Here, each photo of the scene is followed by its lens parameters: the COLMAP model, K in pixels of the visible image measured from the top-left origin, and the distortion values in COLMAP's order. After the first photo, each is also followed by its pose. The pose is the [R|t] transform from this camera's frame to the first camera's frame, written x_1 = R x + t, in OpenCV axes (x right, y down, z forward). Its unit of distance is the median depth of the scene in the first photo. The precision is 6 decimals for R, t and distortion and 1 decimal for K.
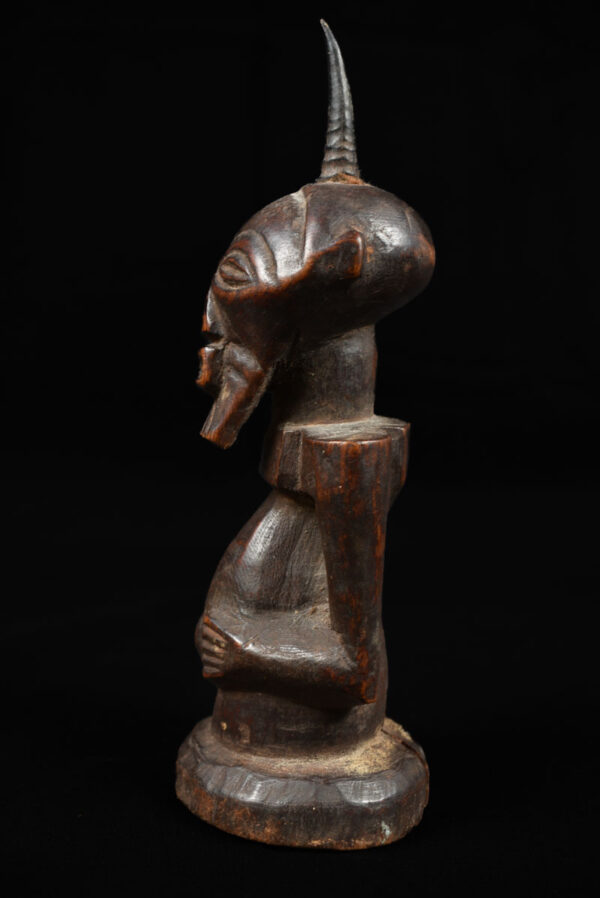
lens RADIAL K [[1055.1, 0, 300.0], [0, 1055.1, 449.0], [0, 0, 1]] dist [0.019445, 0.018256]
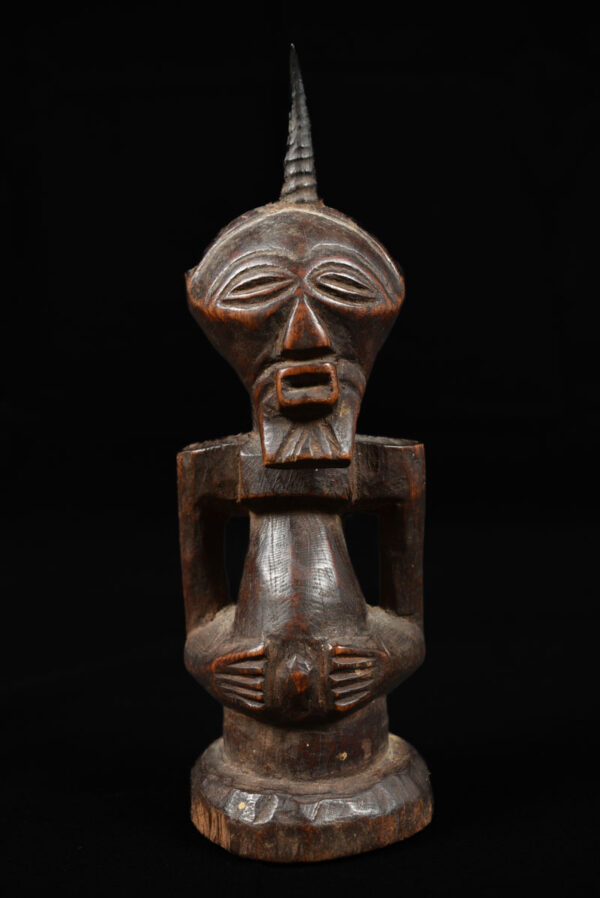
lens RADIAL K [[1090.8, 0, 300.0], [0, 1090.8, 449.0], [0, 0, 1]] dist [0.018022, 0.011843]
pose [[0.111923, -0.075668, 0.990832, -1.098799], [0.114260, 0.991463, 0.062810, -0.087147], [-0.987126, 0.106183, 0.119613, 0.939305]]
